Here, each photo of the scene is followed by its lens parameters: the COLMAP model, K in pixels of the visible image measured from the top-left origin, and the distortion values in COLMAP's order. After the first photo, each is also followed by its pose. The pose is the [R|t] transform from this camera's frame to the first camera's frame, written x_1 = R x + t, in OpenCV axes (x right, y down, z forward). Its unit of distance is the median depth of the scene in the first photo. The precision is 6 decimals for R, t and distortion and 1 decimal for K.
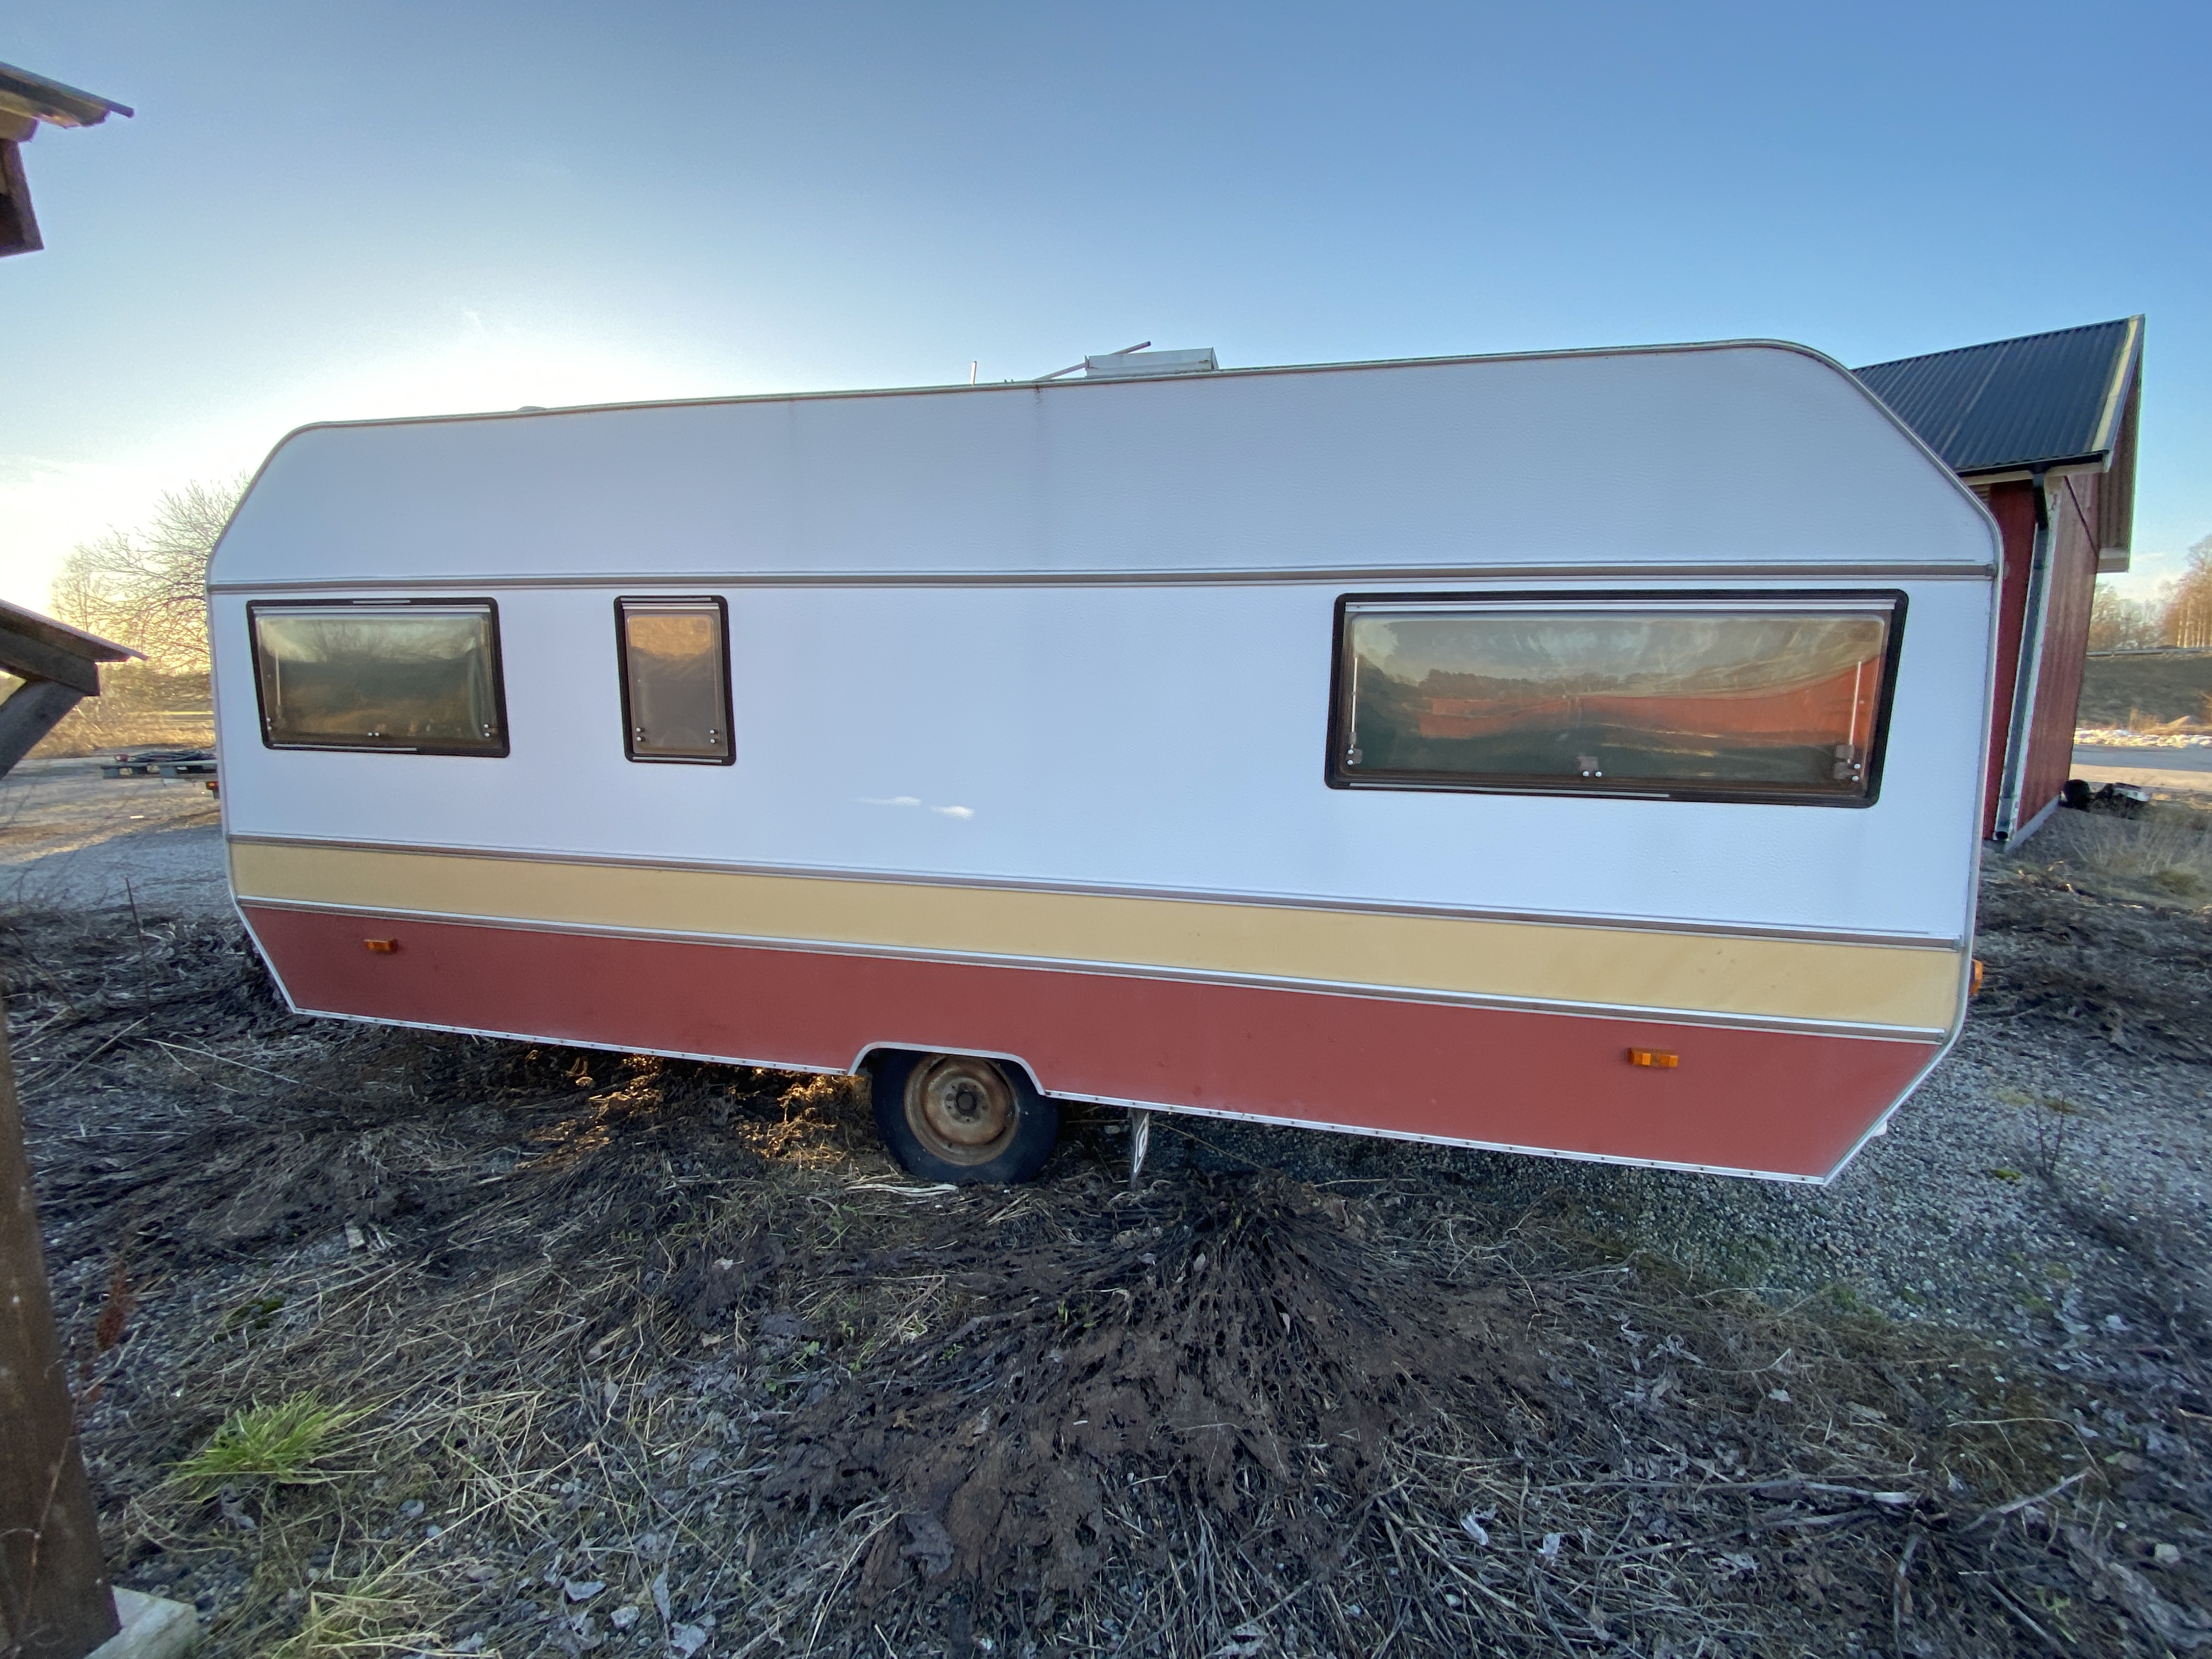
lens RADIAL K [[916.8, 0, 1098.6], [0, 916.8, 833.7], [0, 0, 1]] dist [-0.007838, -0.010363]
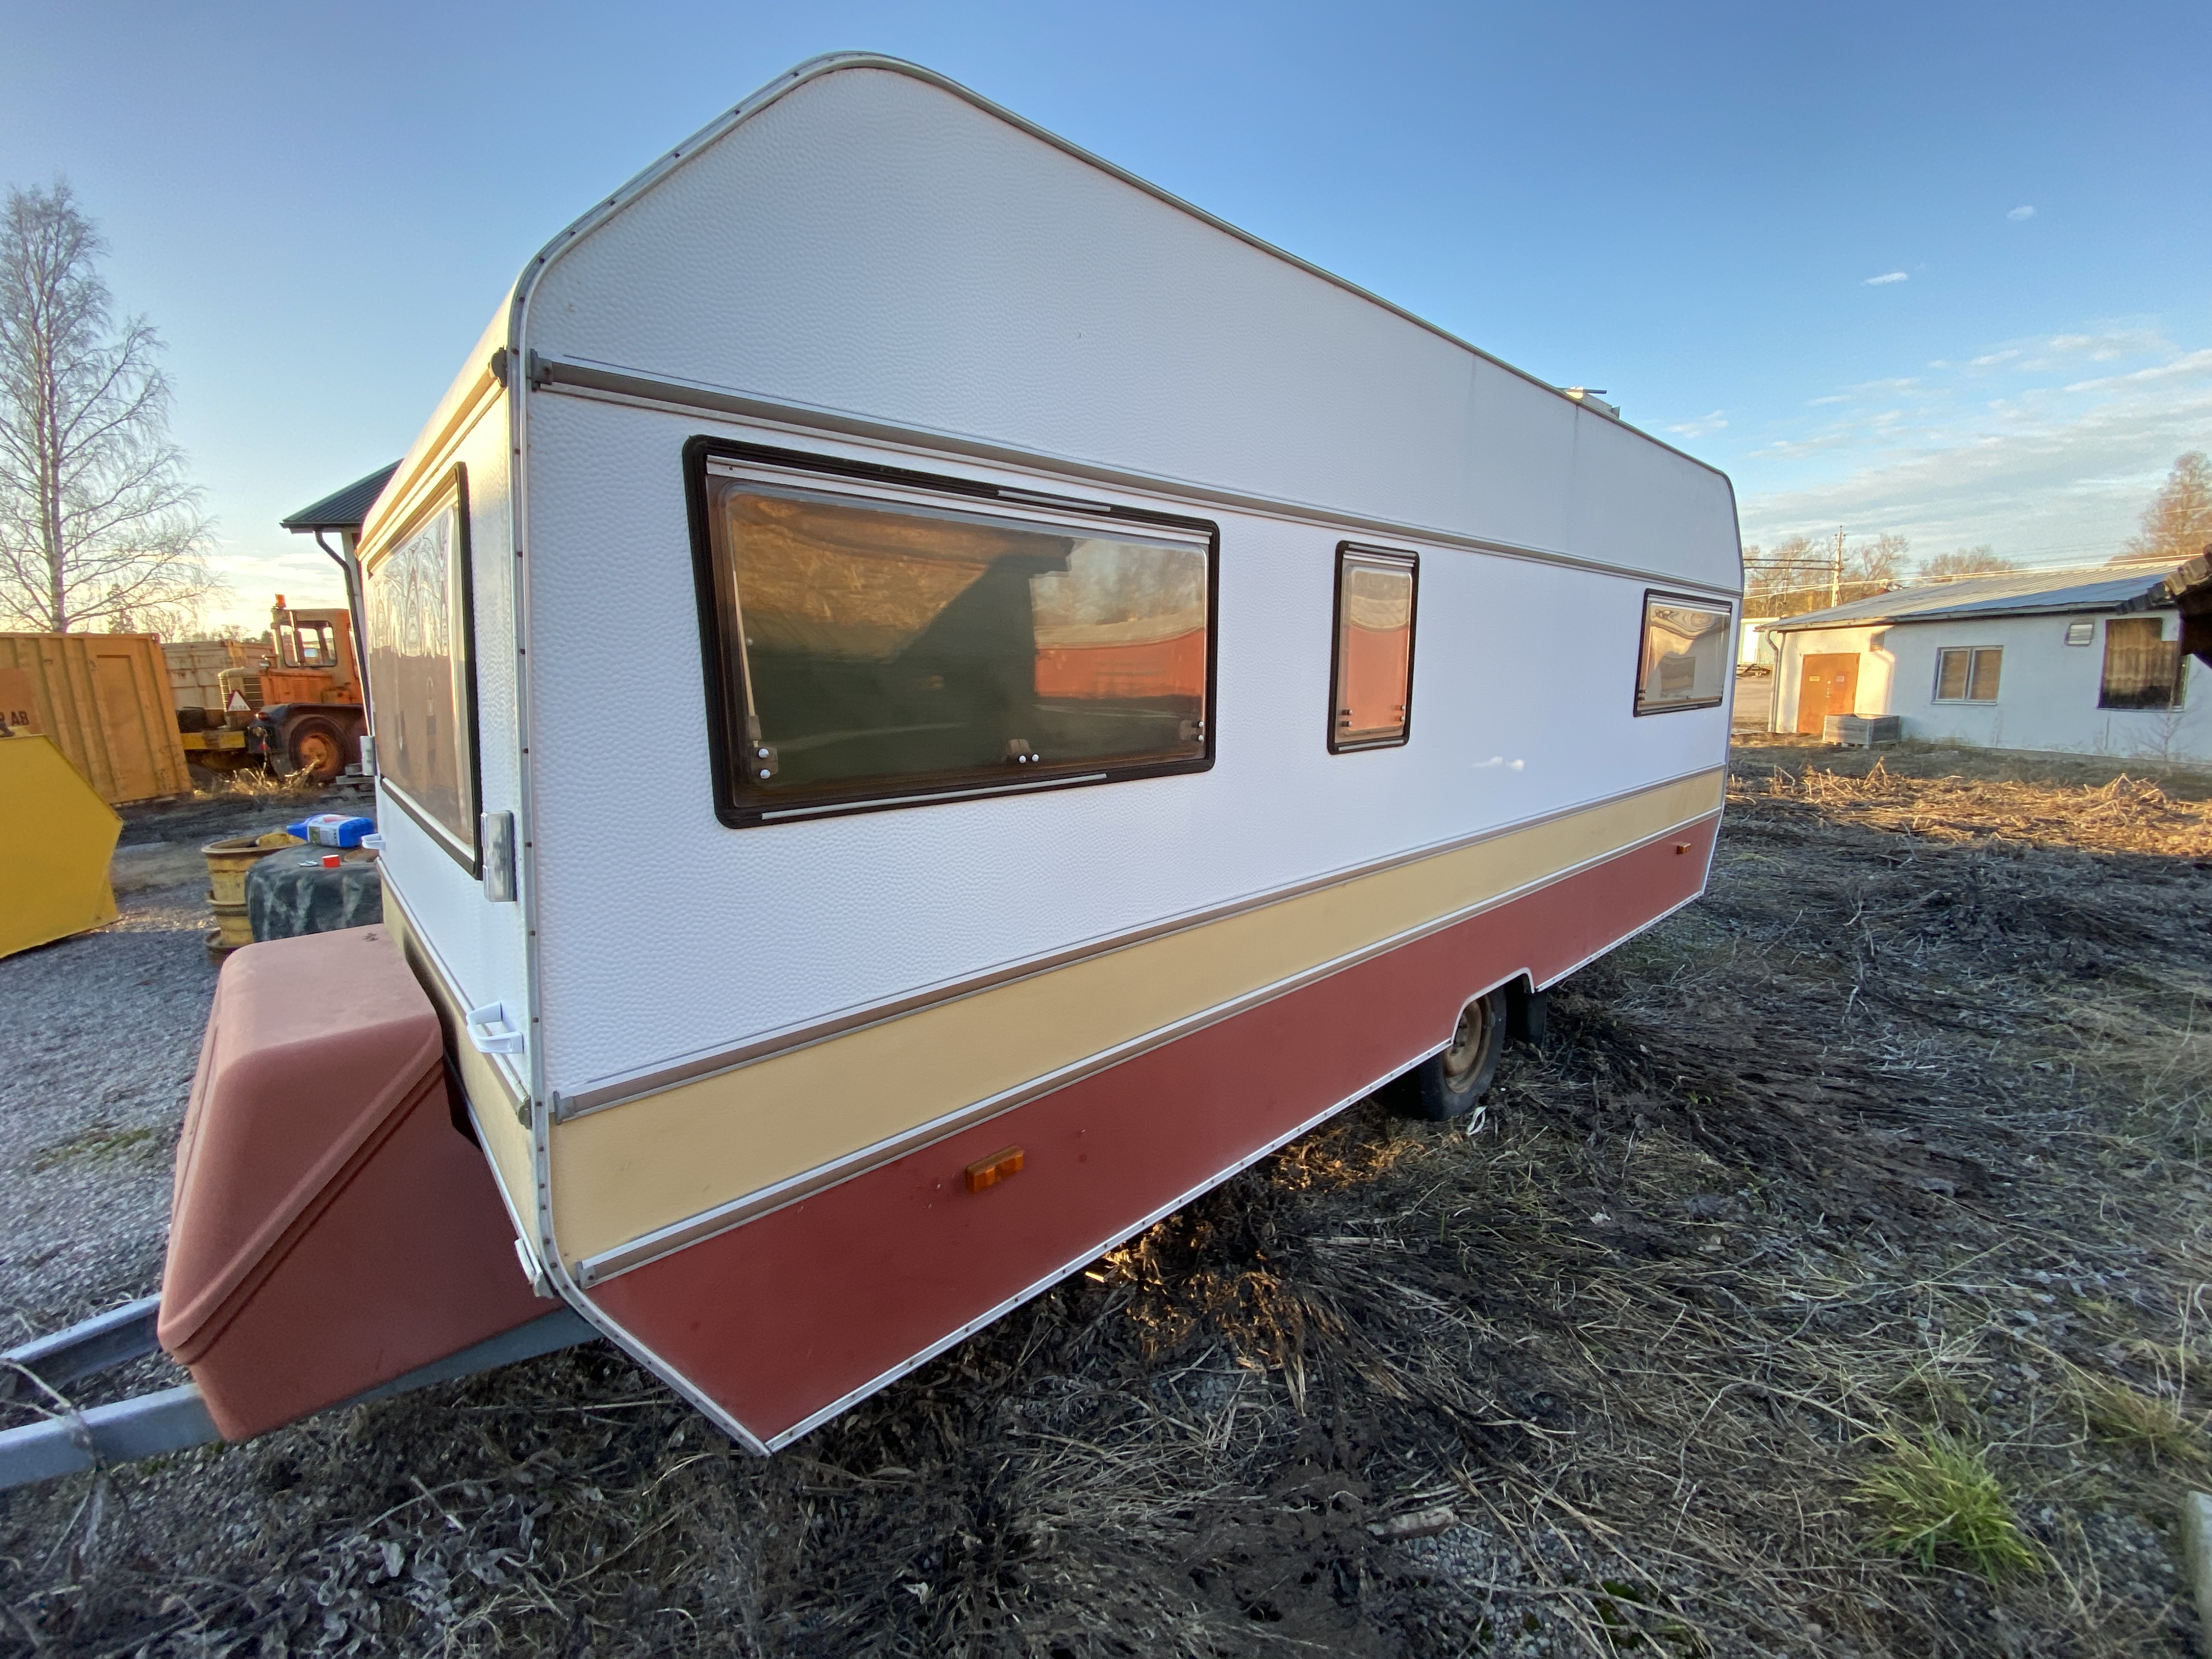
lens RADIAL K [[916.8, 0, 1113.3], [0, 916.8, 826.8], [0, 0, 1]] dist [-0.007838, -0.010363]
pose [[0.570242, -0.164707, 0.804795, -1.241818], [0.150475, 0.984060, 0.094775, -0.118034], [-0.807577, 0.067057, 0.585937, 0.688386]]
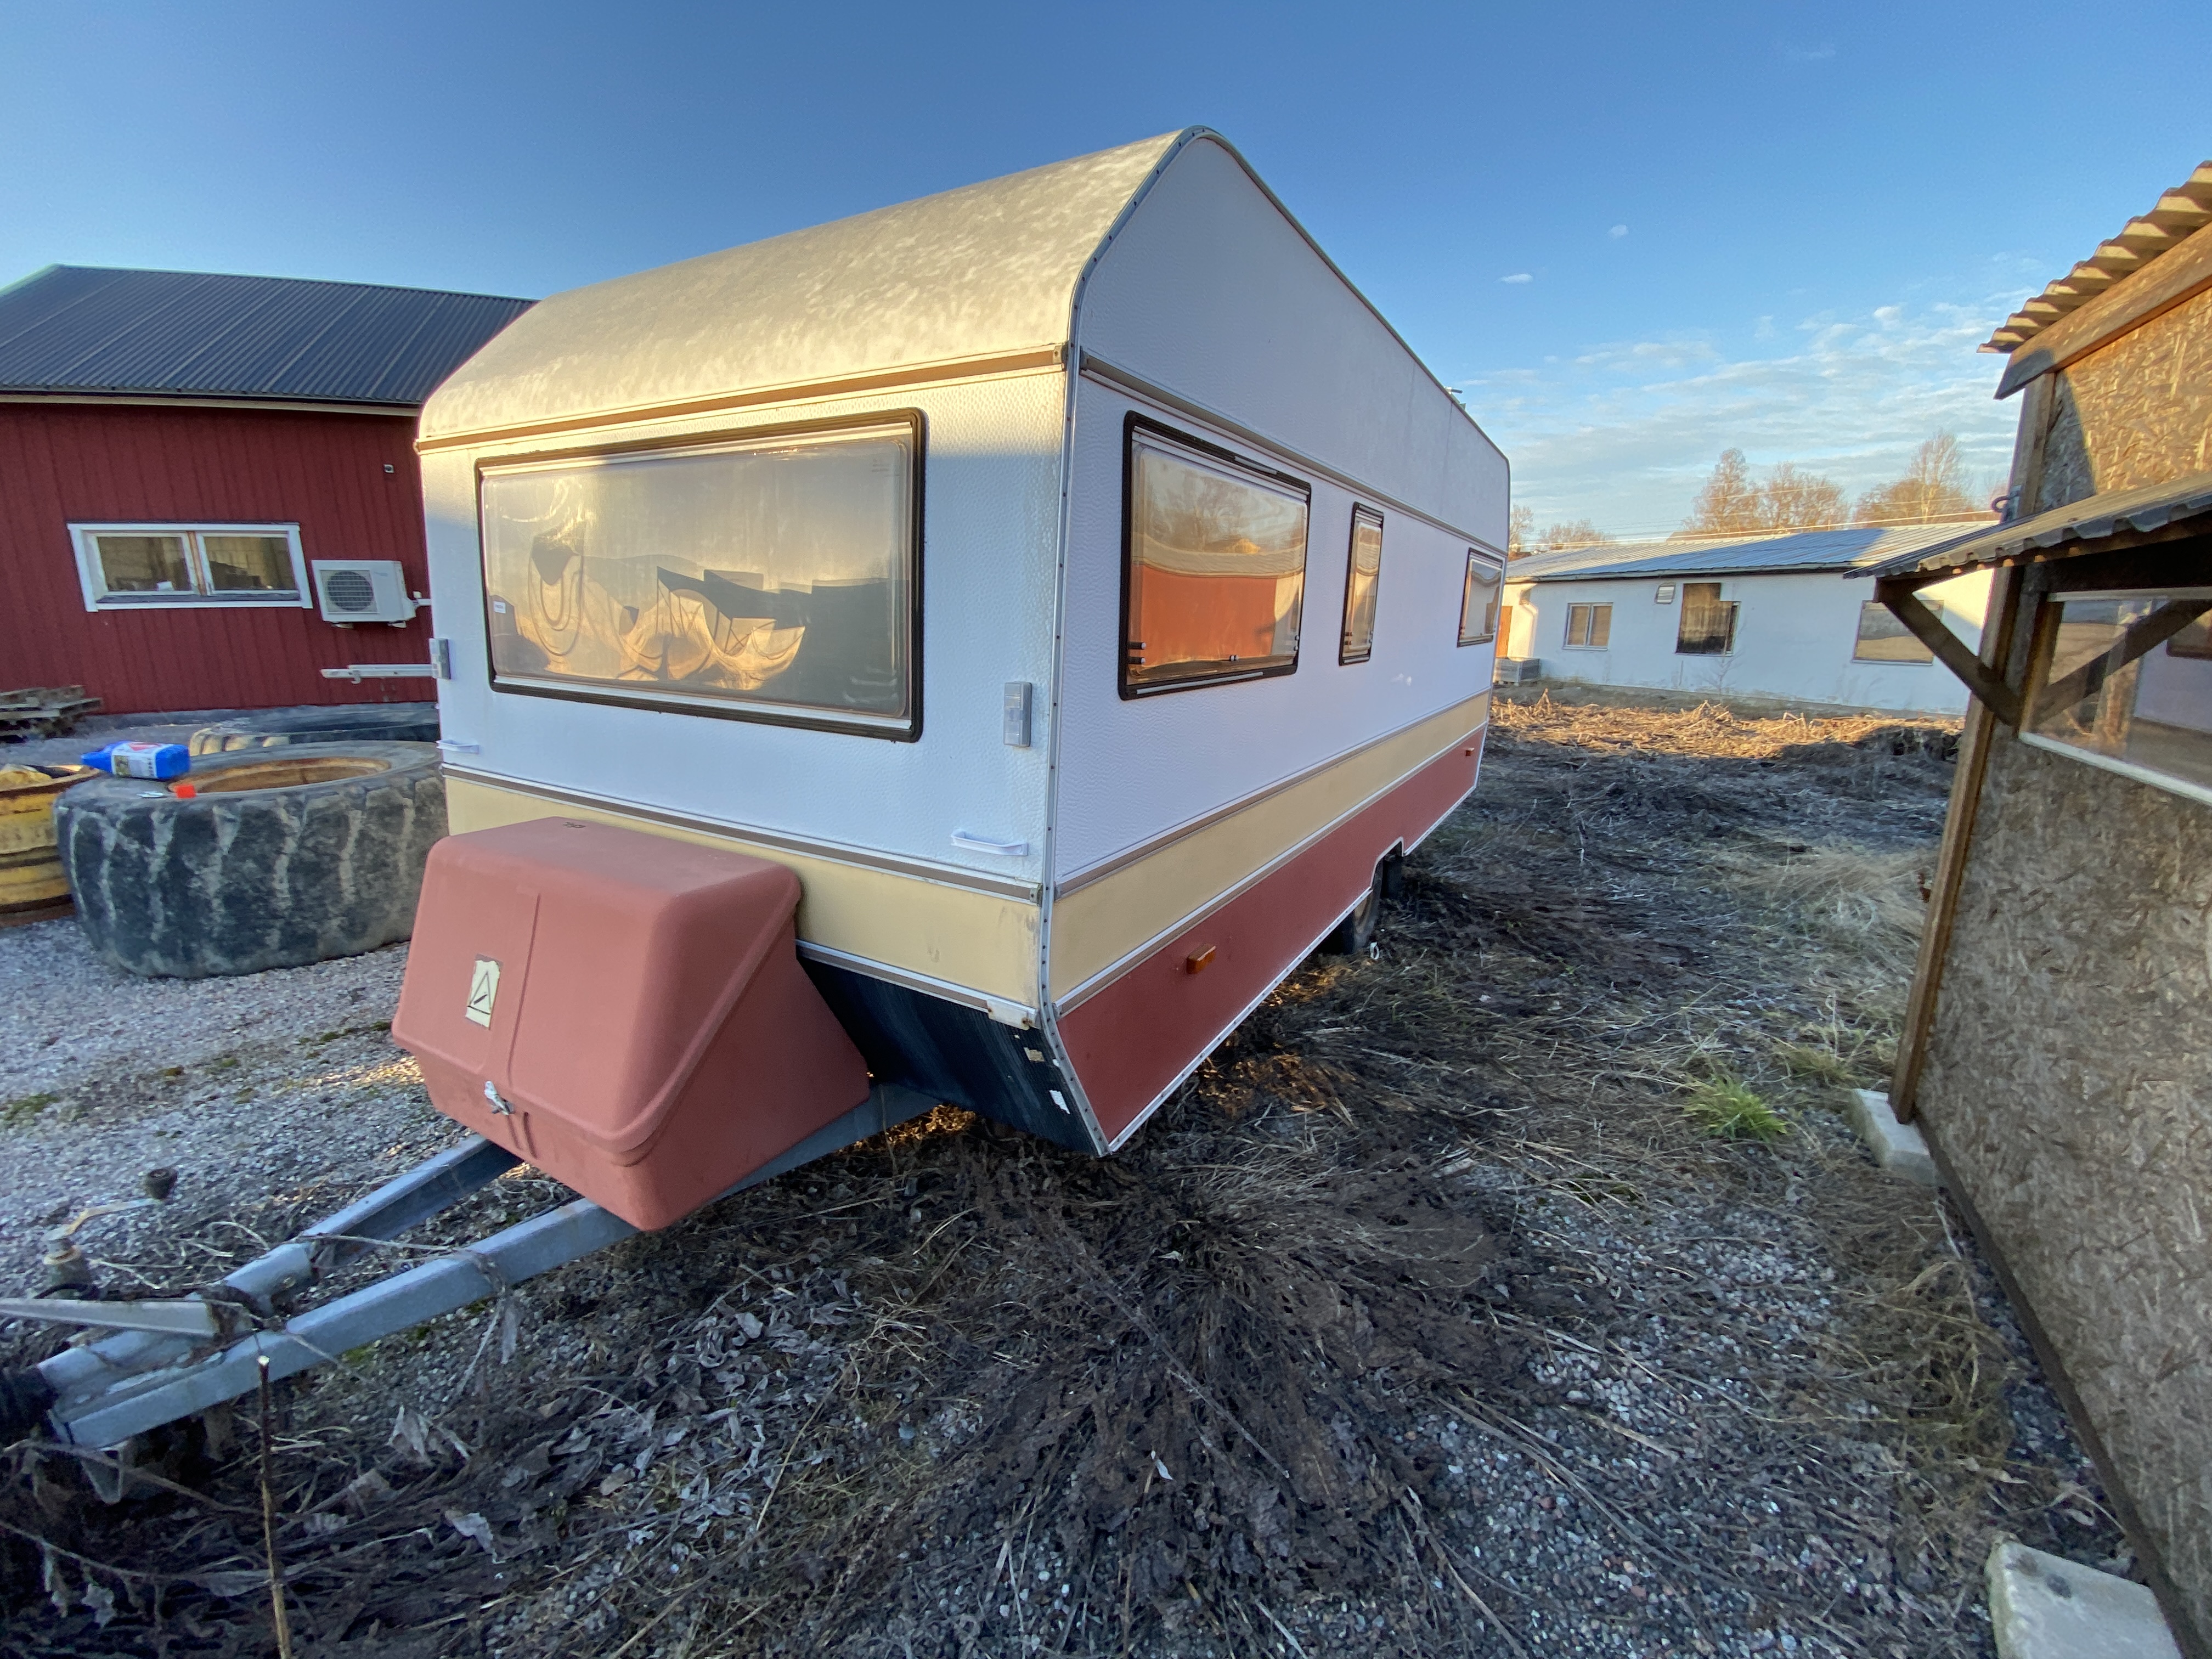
lens RADIAL K [[916.8, 0, 1111.3], [0, 916.8, 826.0], [0, 0, 1]] dist [-0.007838, -0.010363]
pose [[0.303558, -0.234629, 0.923473, -1.579755], [0.136873, 0.969892, 0.201431, -0.143236], [-0.942931, 0.065253, 0.326533, 0.903940]]
